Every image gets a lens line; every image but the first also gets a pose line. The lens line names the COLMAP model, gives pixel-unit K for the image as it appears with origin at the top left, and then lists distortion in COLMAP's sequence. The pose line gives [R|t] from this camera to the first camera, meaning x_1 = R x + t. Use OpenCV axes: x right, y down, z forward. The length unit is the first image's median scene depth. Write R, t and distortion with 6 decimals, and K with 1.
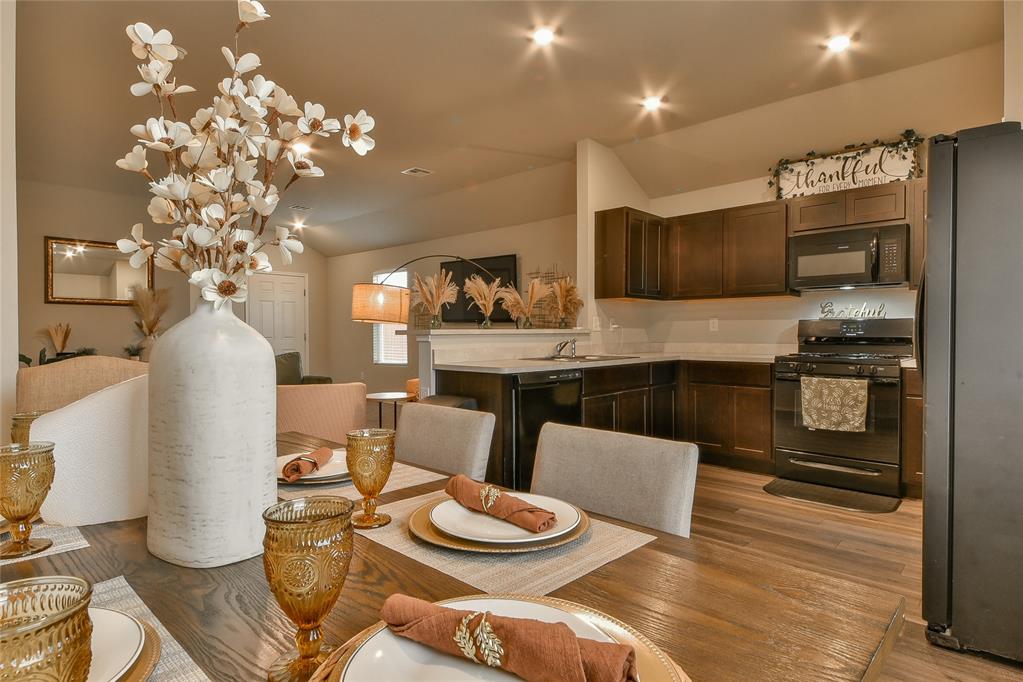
lens RADIAL K [[550.6, 0, 511.0], [0, 550.6, 338.9], [0, 0, 1]] dist [0.031673, -0.014133]
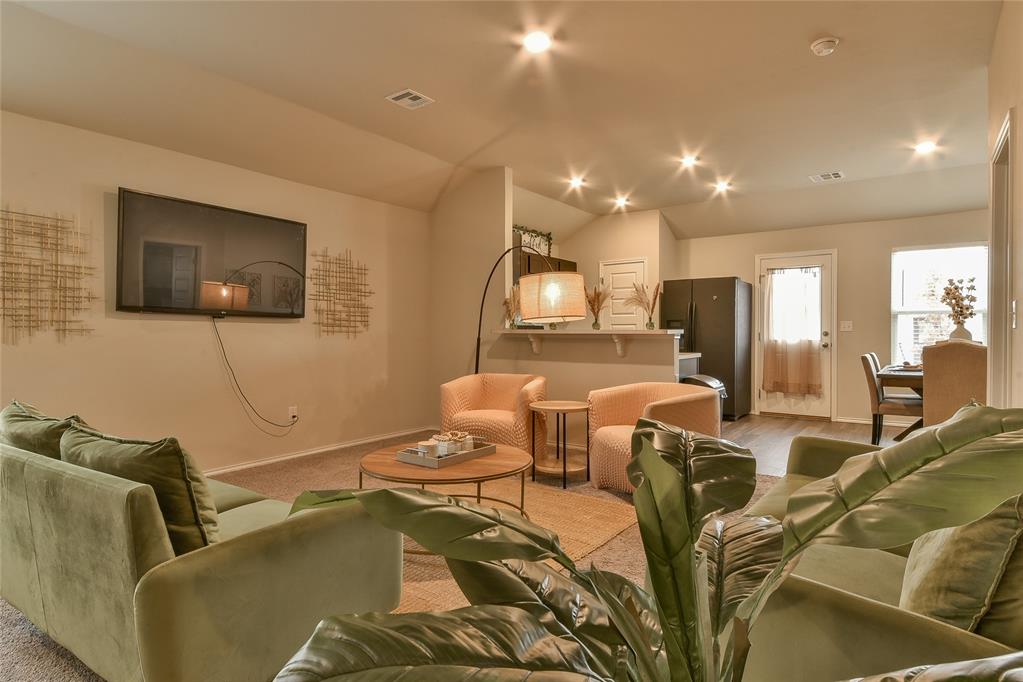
lens RADIAL K [[550.6, 0, 485.9], [0, 550.6, 334.1], [0, 0, 1]] dist [0.031673, -0.014133]
pose [[-0.093164, -0.005448, 0.995636, -1.117677], [0.010914, 0.999919, 0.006493, -0.016714], [-0.995591, 0.011471, -0.093097, 1.254320]]
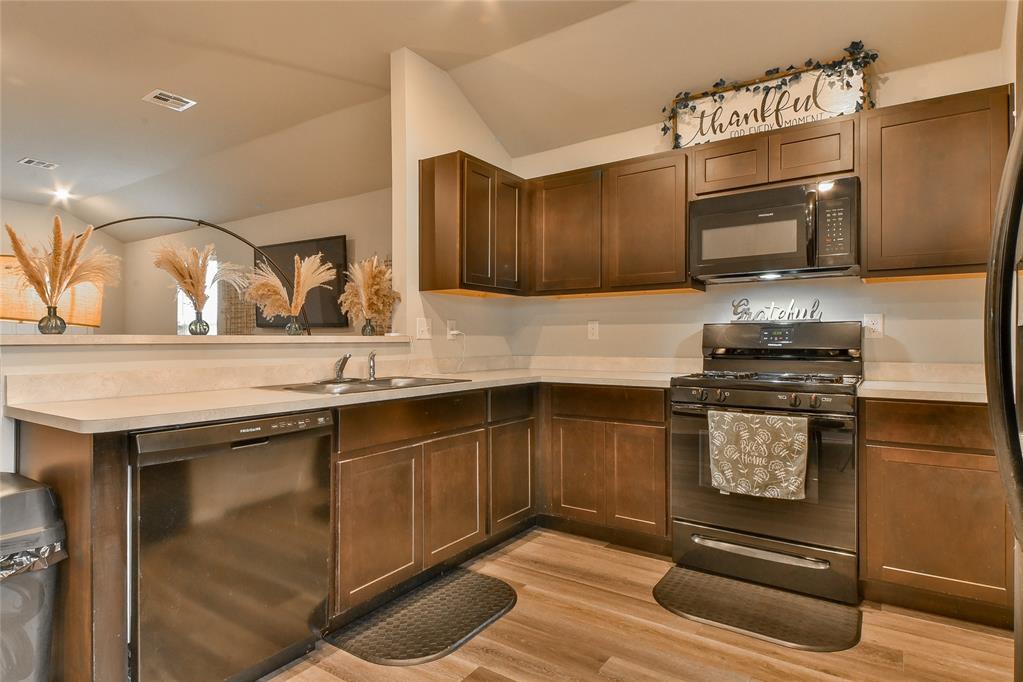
lens RADIAL K [[550.6, 0, 508.4], [0, 550.6, 340.6], [0, 0, 1]] dist [0.031673, -0.014133]
pose [[0.989692, 0.001598, 0.143204, 0.176876], [0.000222, 0.999919, -0.012694, -0.004290], [-0.143212, 0.012595, 0.989612, 0.349282]]
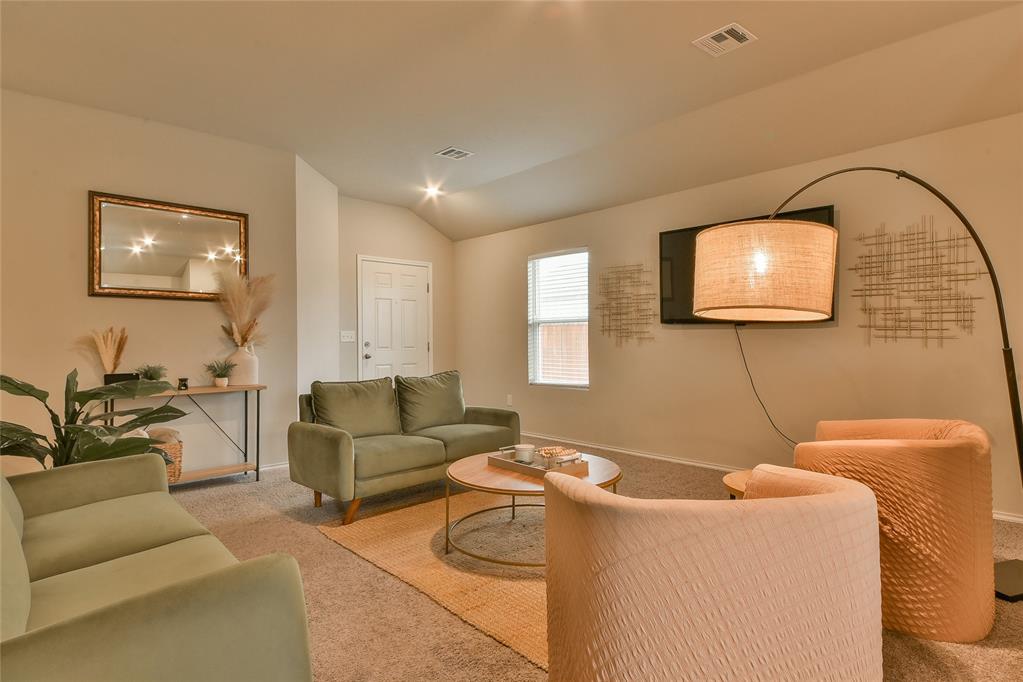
lens RADIAL K [[550.6, 0, 518.1], [0, 550.6, 339.8], [0, 0, 1]] dist [0.031673, -0.014133]
pose [[0.997089, -0.005496, -0.076047, -0.412249], [0.004441, 0.999892, -0.014034, -0.004251], [0.076116, 0.013655, 0.997005, 0.557042]]
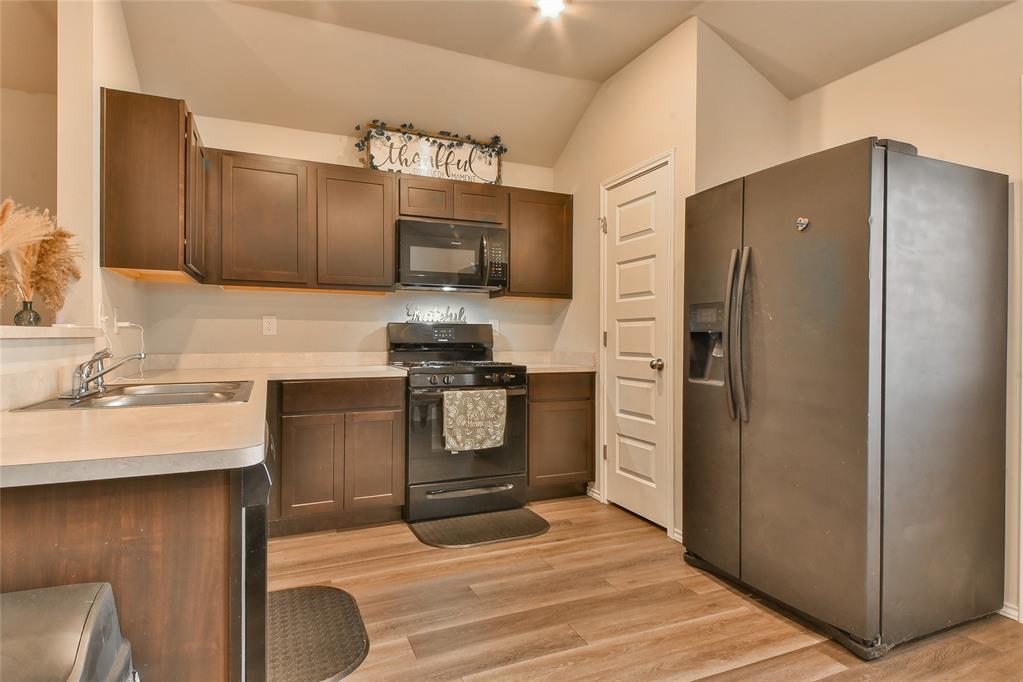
lens RADIAL K [[550.6, 0, 511.3], [0, 550.6, 340.4], [0, 0, 1]] dist [0.031673, -0.014133]
pose [[0.406726, 0.000051, 0.913550, -0.162229], [0.007697, 0.999964, -0.003482, -0.003295], [-0.913518, 0.008448, 0.406711, 0.506651]]
